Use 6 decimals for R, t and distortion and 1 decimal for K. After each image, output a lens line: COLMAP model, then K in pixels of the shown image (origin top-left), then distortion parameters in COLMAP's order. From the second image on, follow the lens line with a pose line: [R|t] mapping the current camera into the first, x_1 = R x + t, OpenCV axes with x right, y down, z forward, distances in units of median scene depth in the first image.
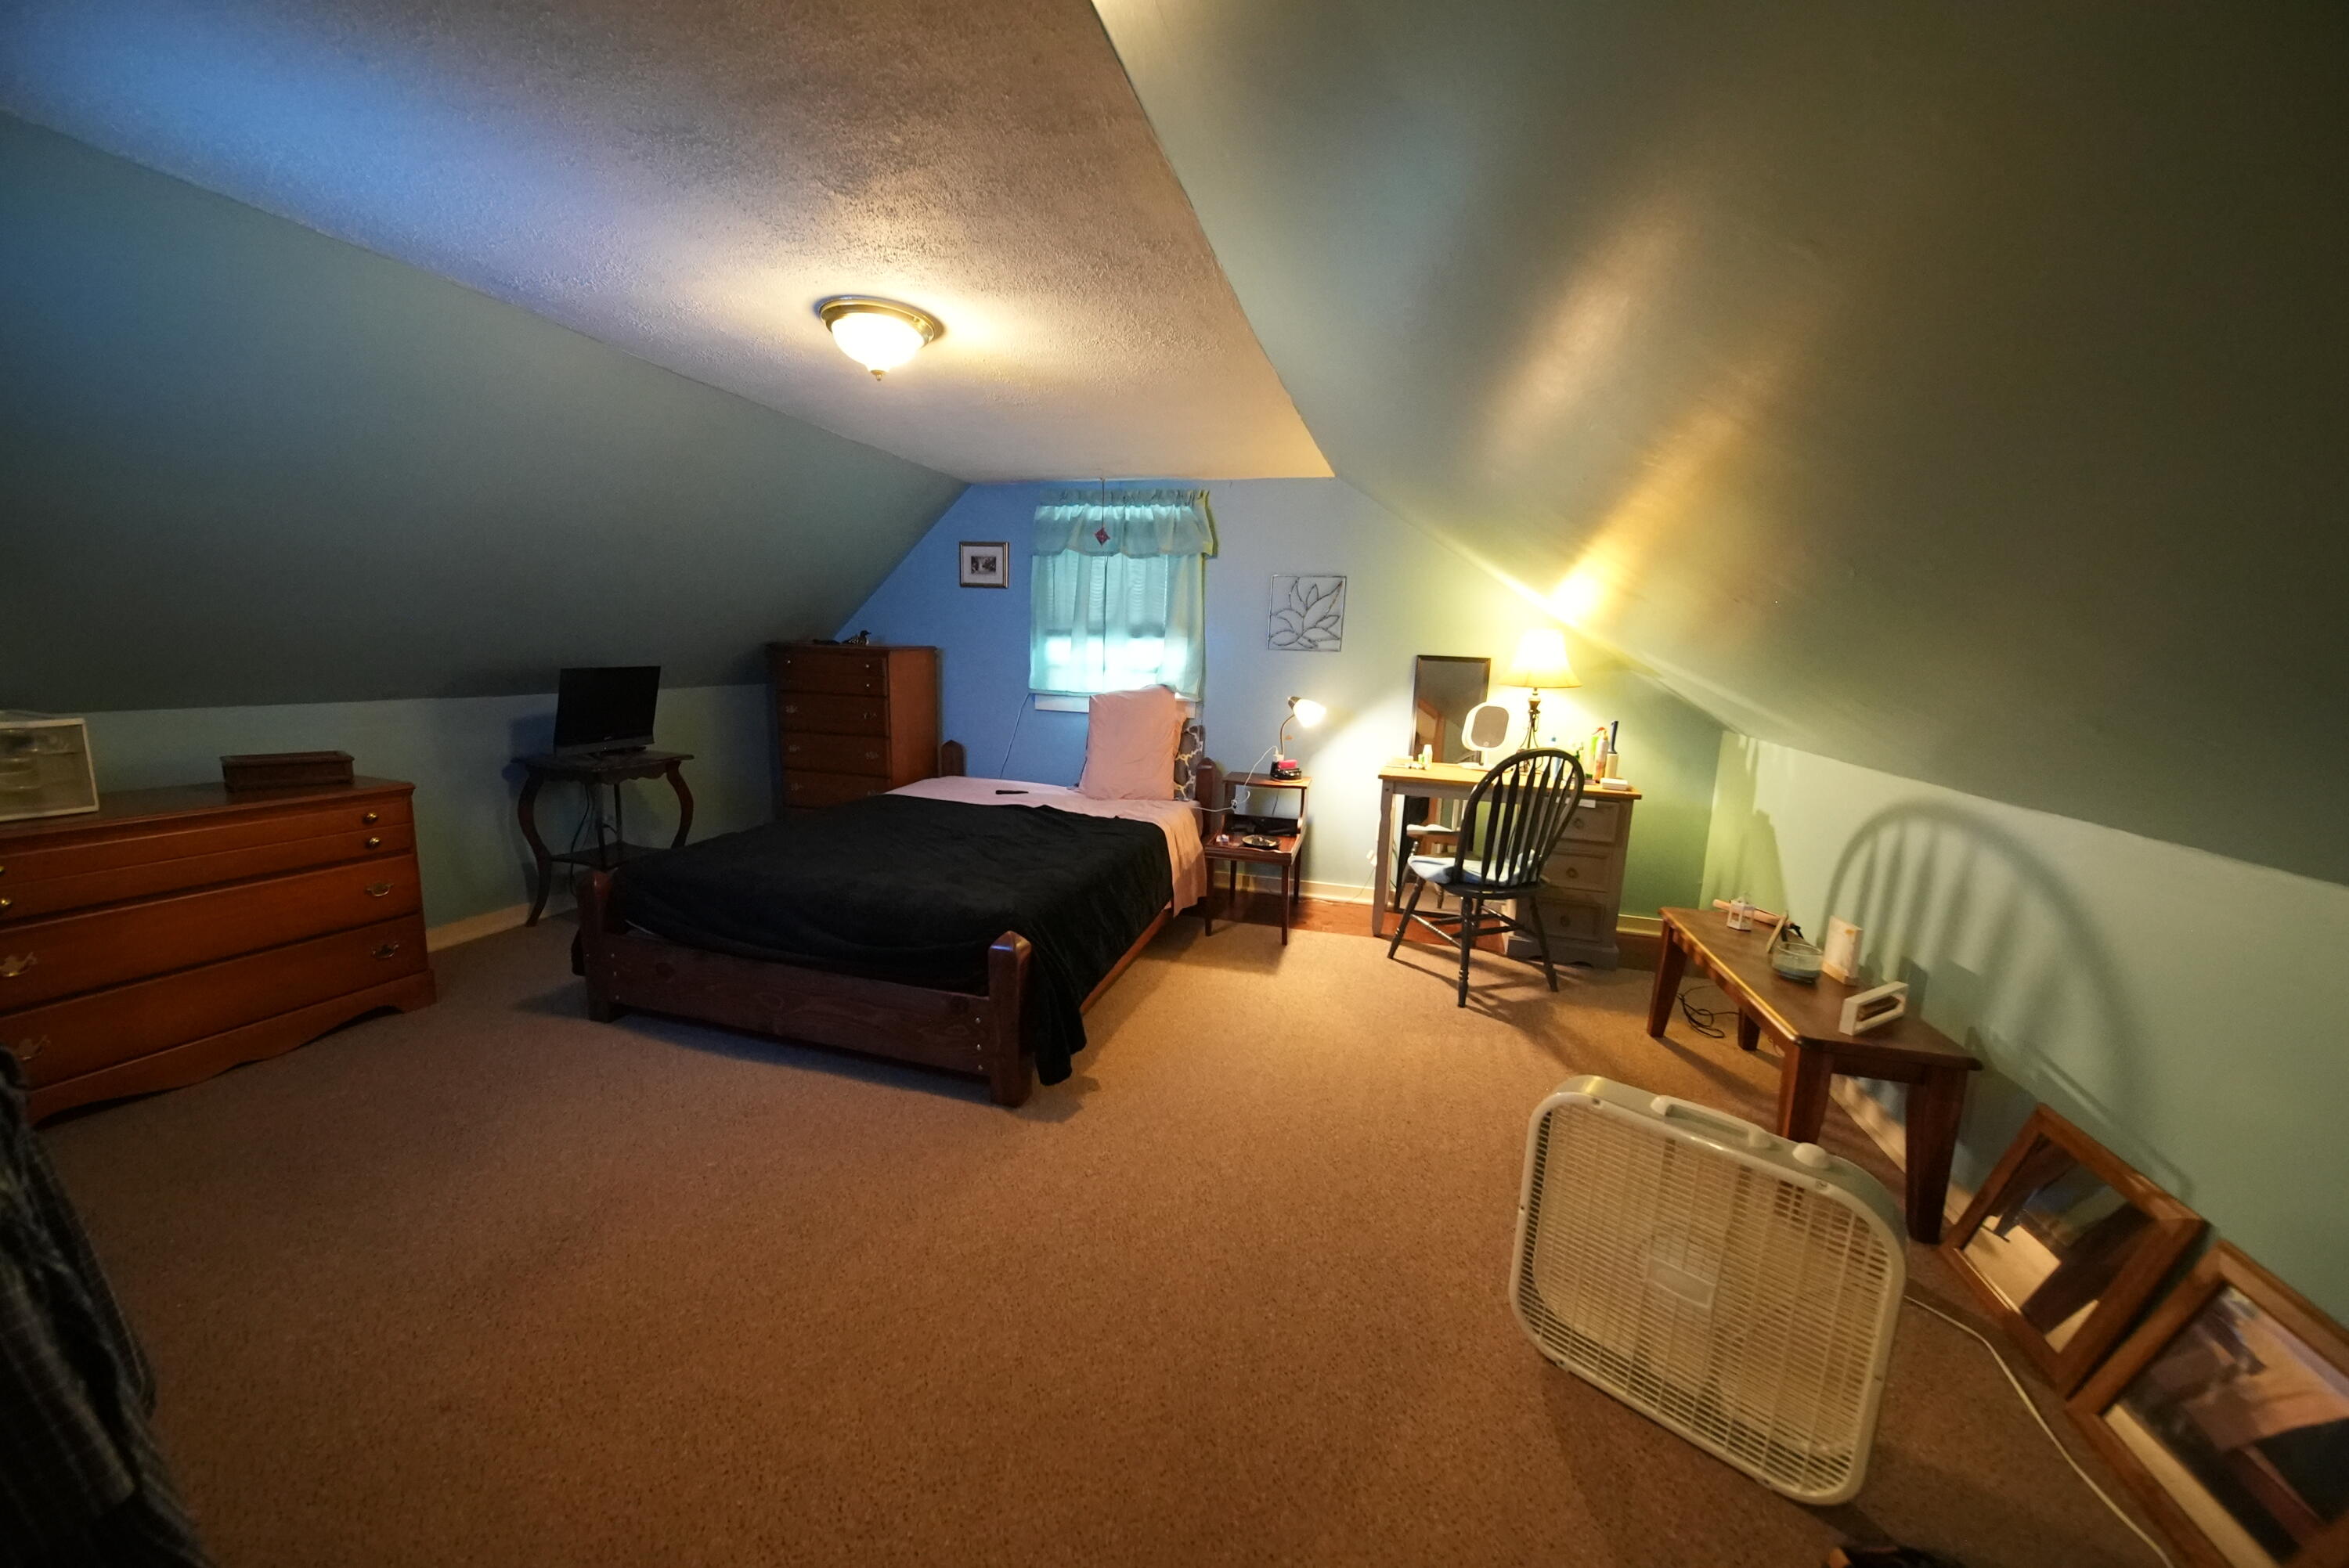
lens RADIAL K [[814.8, 0, 1174.5], [0, 814.8, 784.0], [0, 0, 1]] dist [-0.001162, -0.000275]
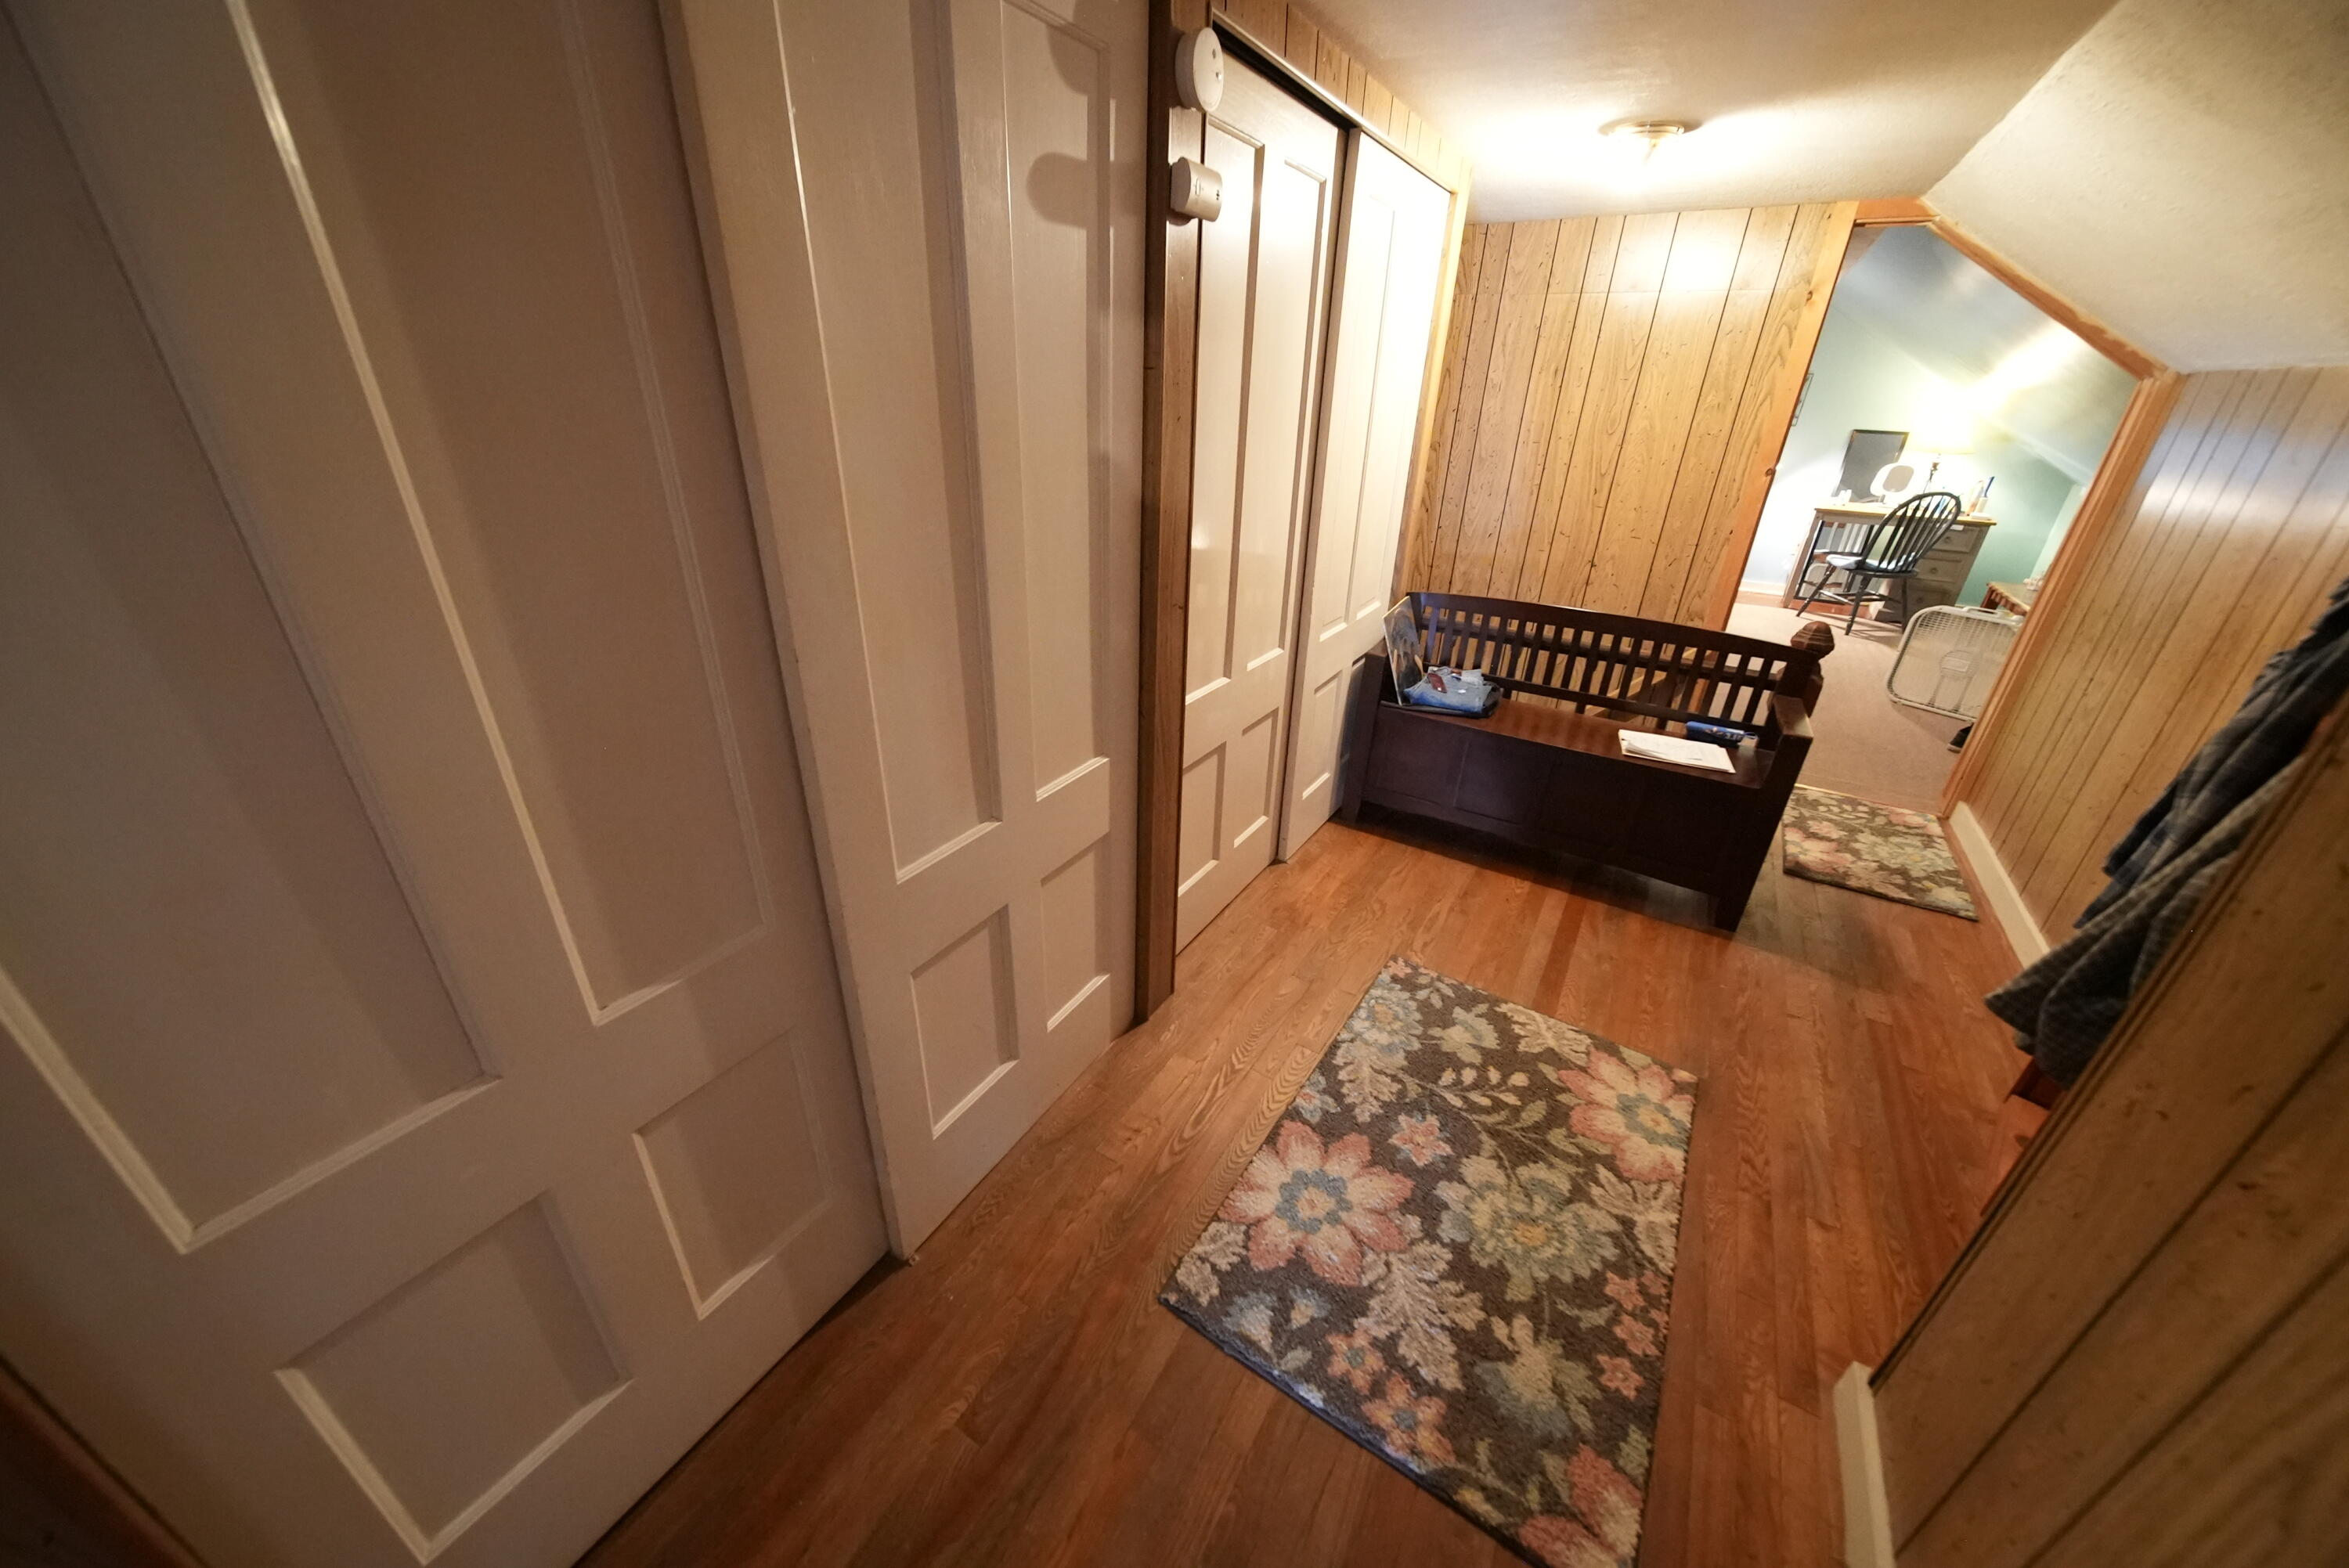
lens RADIAL K [[814.8, 0, 1174.5], [0, 814.8, 784.0], [0, 0, 1]] dist [-0.001162, -0.000275]
pose [[0.967376, 0.105277, -0.230433, -0.627879], [-0.031670, 0.952688, 0.302295, 0.071455], [0.251356, -0.285136, 0.924942, -1.138684]]
